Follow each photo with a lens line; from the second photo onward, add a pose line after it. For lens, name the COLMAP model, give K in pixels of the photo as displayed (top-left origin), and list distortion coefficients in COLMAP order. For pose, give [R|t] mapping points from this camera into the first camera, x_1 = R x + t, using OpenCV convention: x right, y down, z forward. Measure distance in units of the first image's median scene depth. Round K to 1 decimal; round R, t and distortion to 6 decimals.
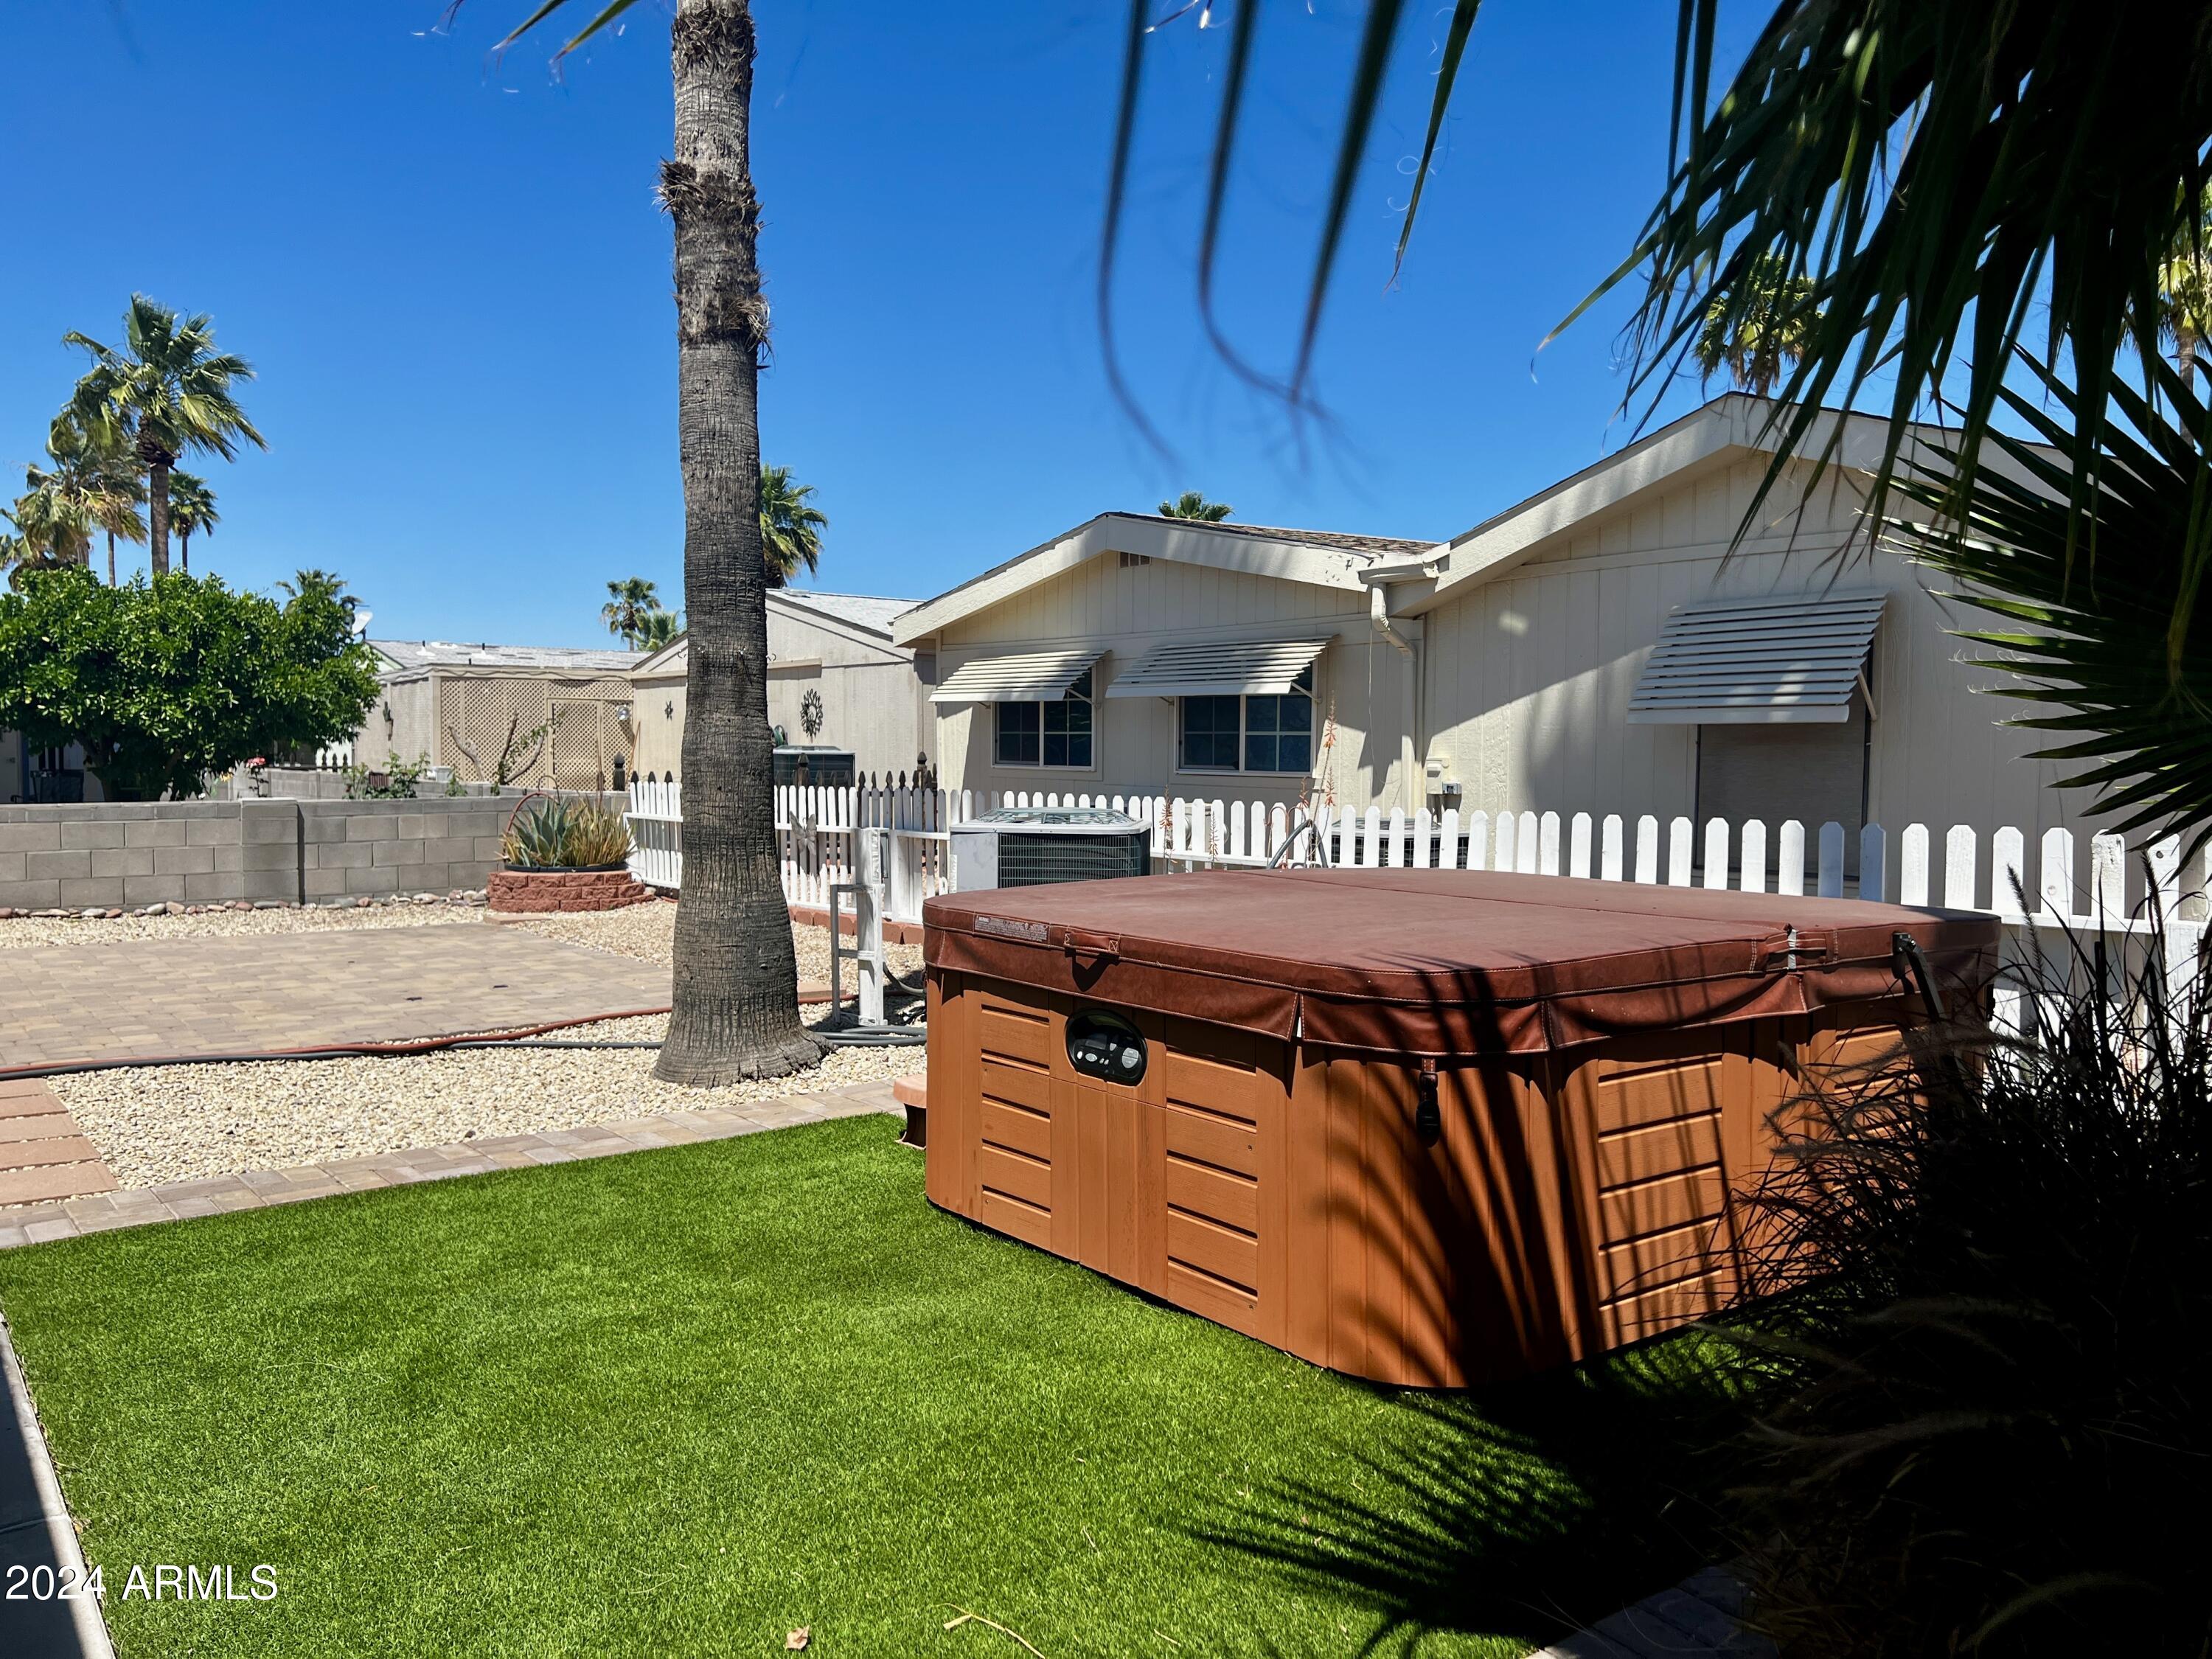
lens RADIAL K [[1642.2, 0, 1106.0], [0, 1642.2, 829.5], [0, 0, 1]] dist [0.015174, 0.004976]
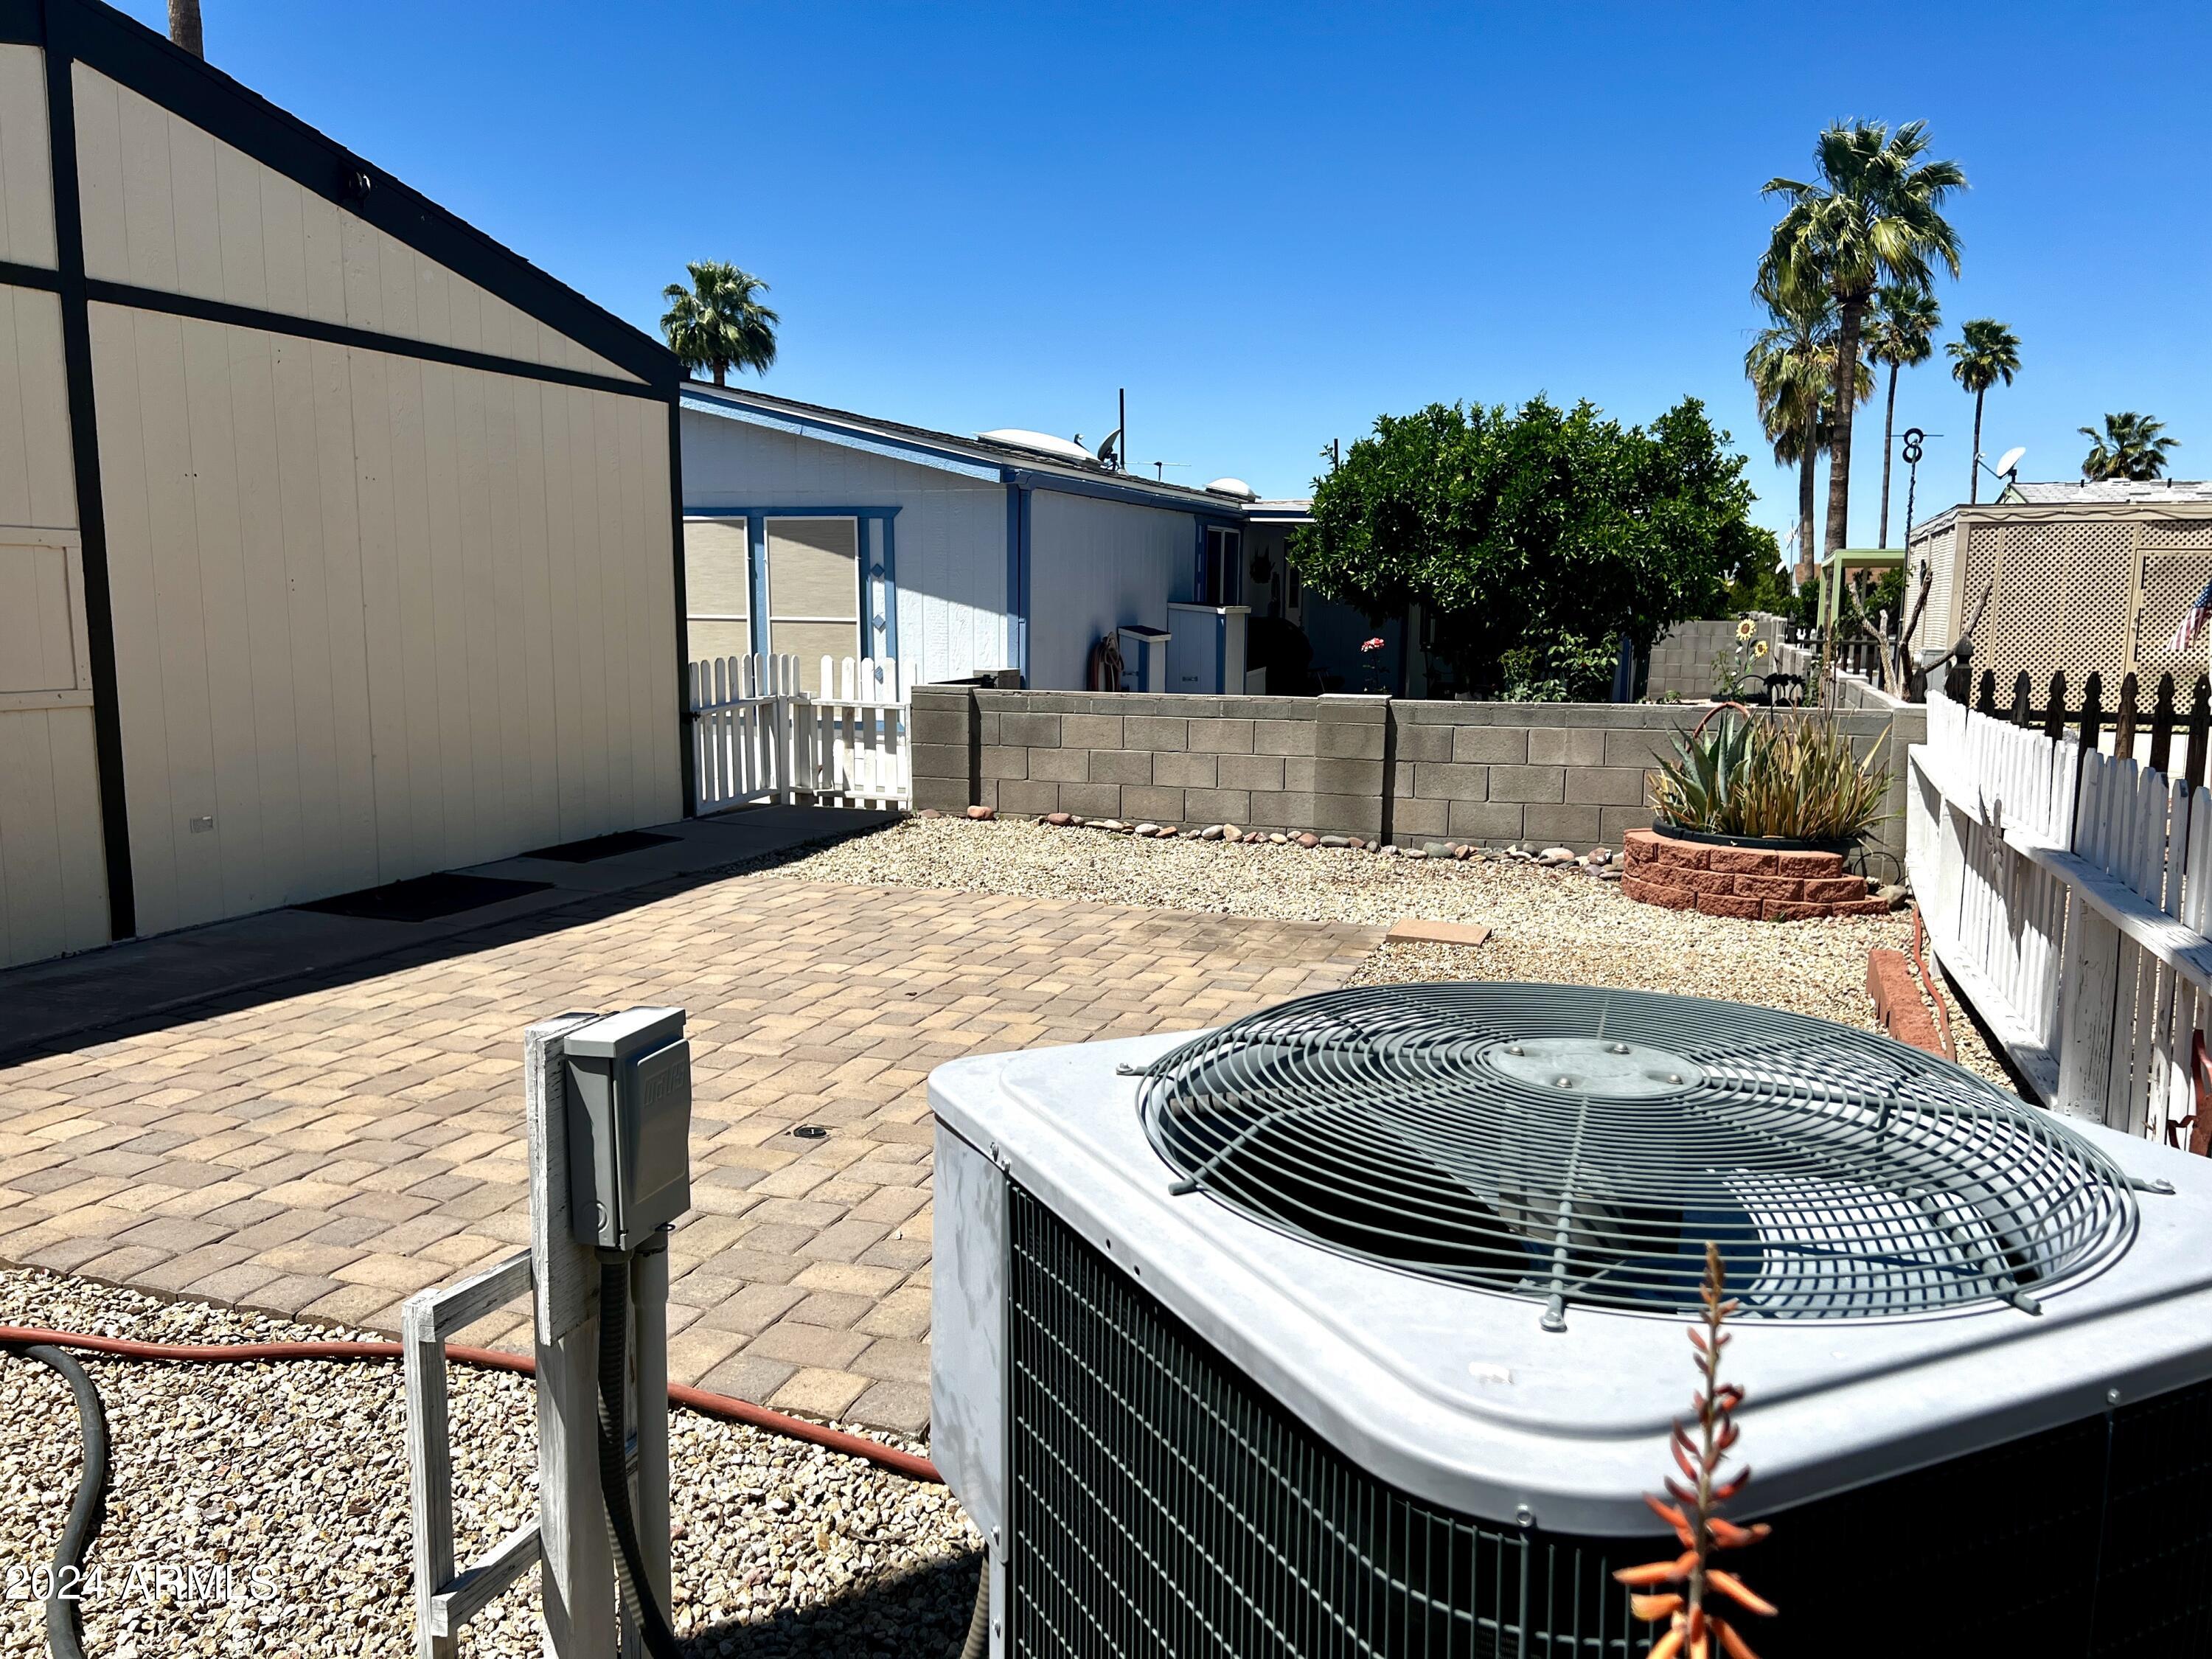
lens RADIAL K [[1642.2, 0, 1106.0], [0, 1642.2, 829.5], [0, 0, 1]] dist [0.015174, 0.004976]
pose [[0.528520, 0.116412, -0.840901, 0.038464], [-0.047432, 0.993055, 0.107664, -0.026374], [0.847595, -0.017017, 0.530371, 0.422234]]
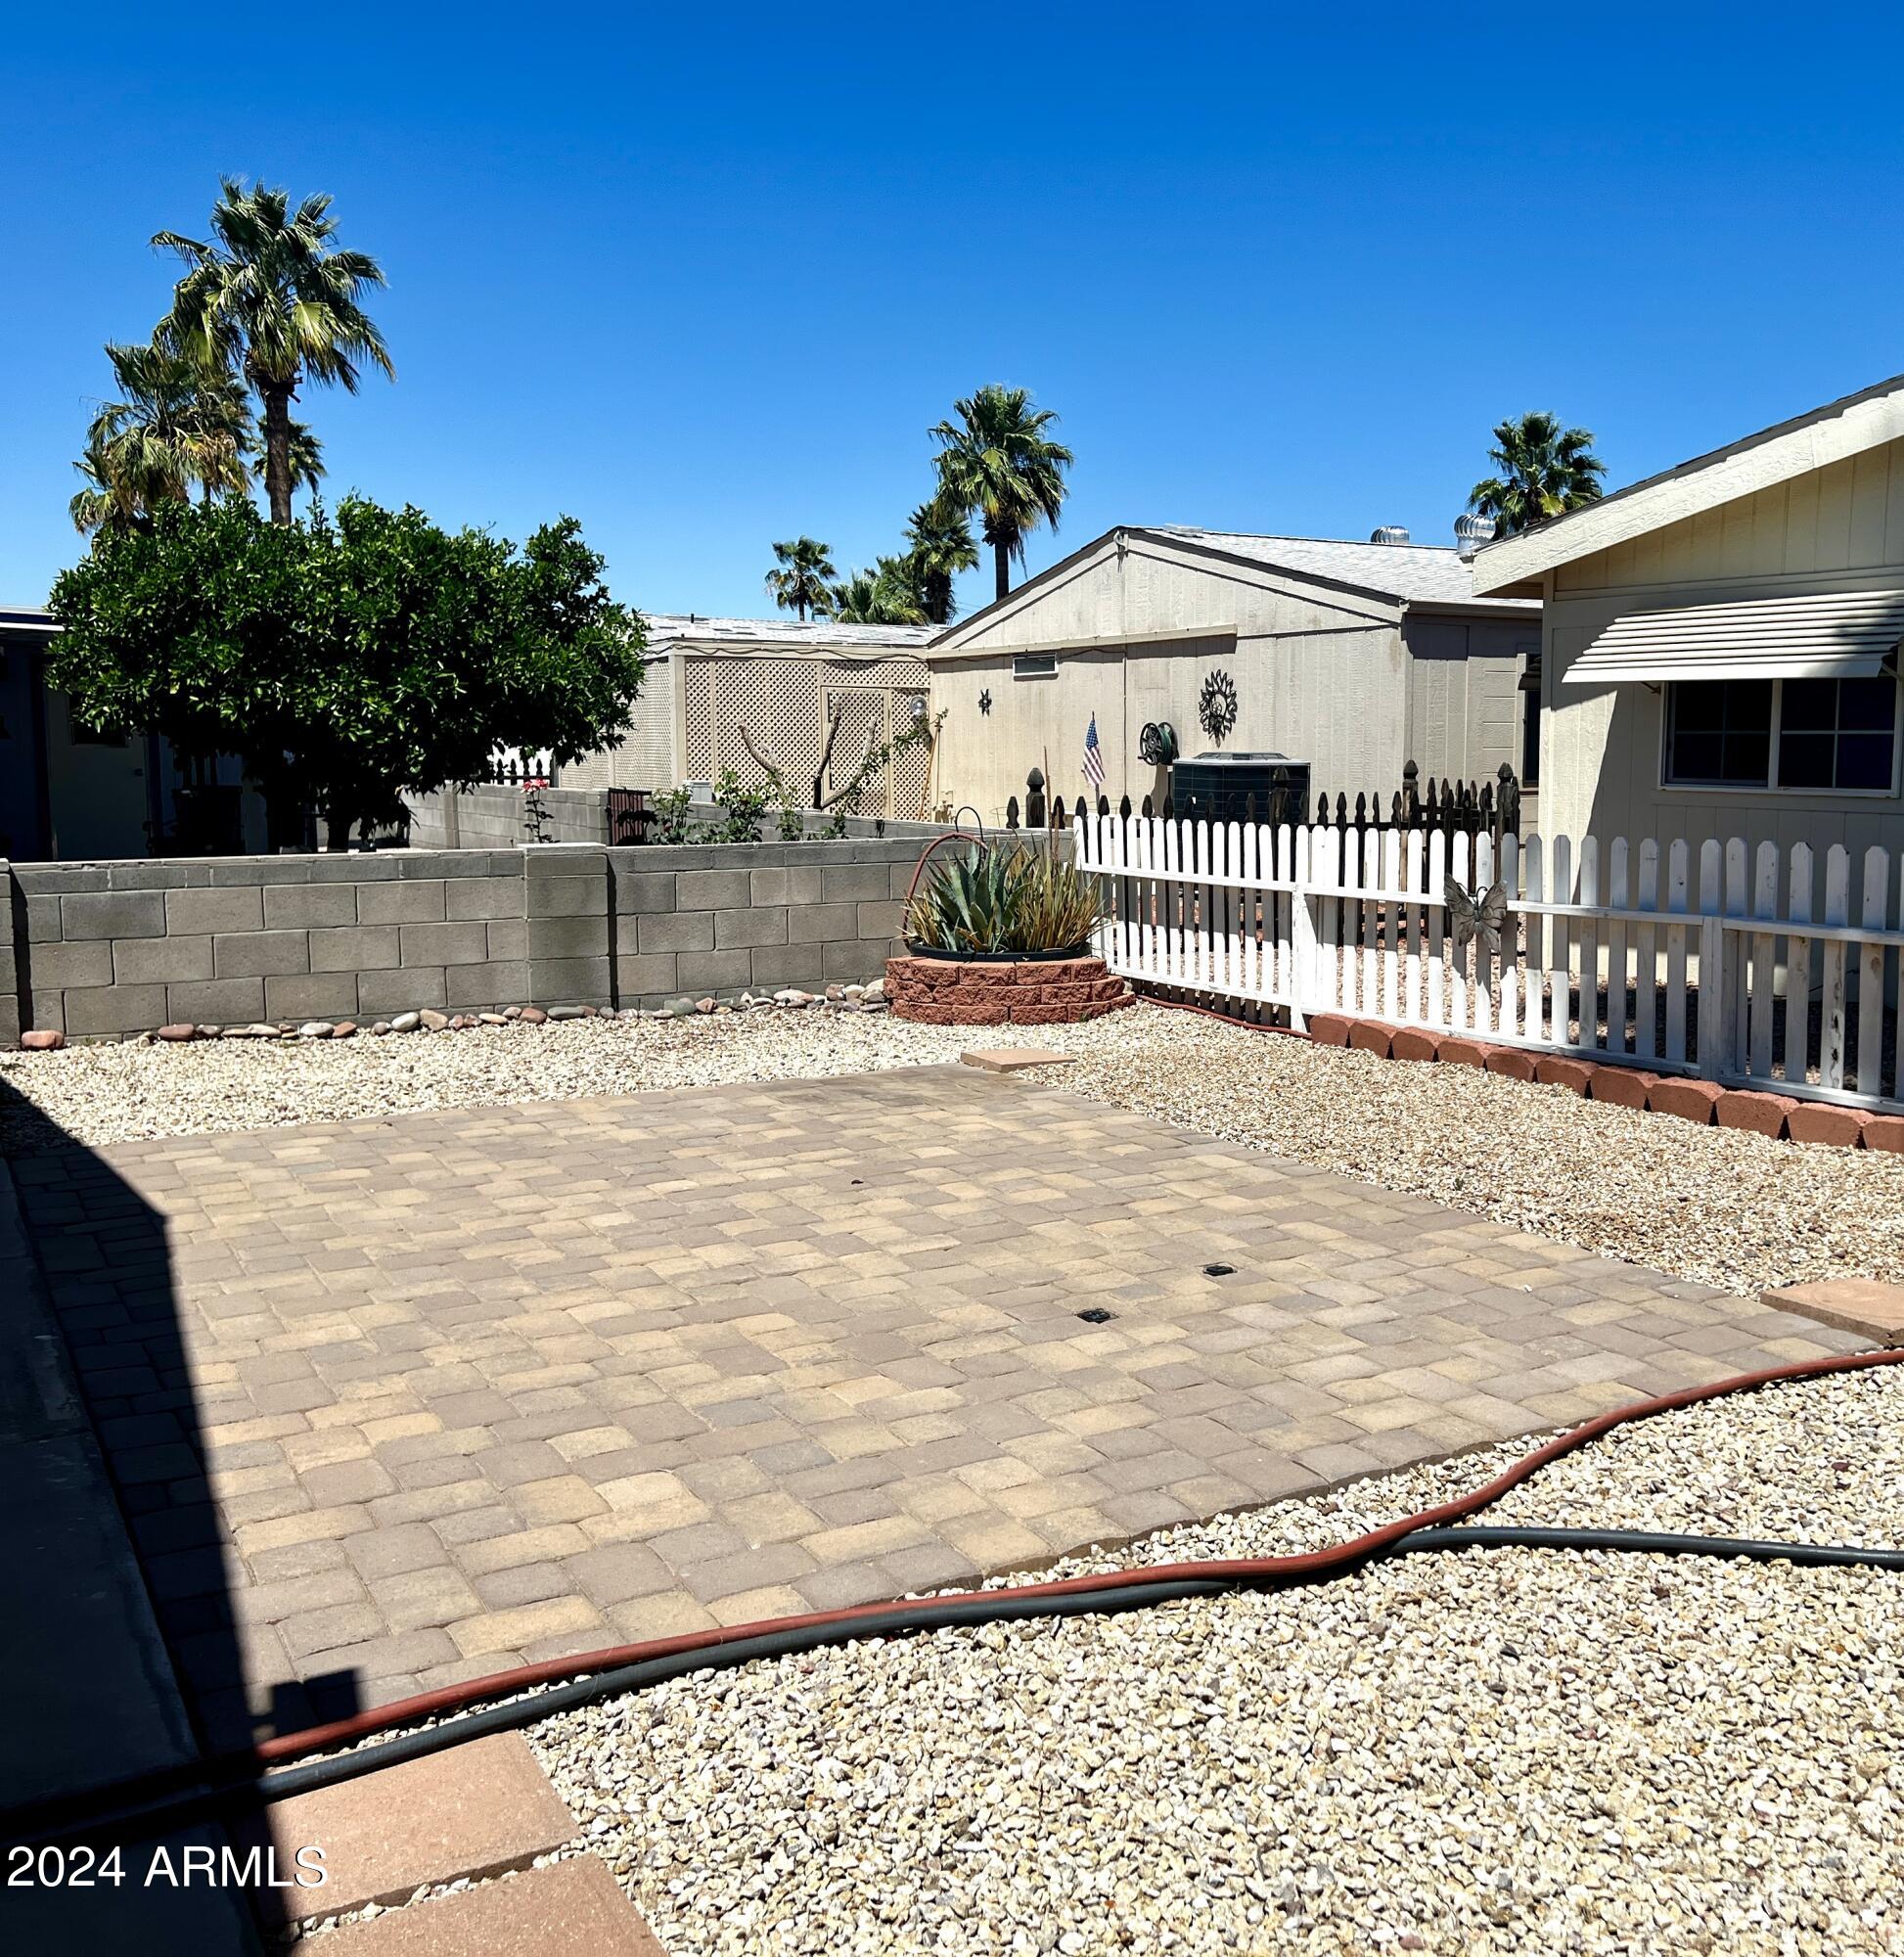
lens RADIAL K [[1935.2, 0, 1118.4], [0, 1935.2, 943.0], [0, 0, 1]] dist [0.133550, -0.211365]
pose [[0.994486, 0.007321, -0.104616, -0.175139], [-0.001780, 0.998595, 0.052962, -0.017001], [0.104857, -0.052484, 0.993101, 0.221265]]
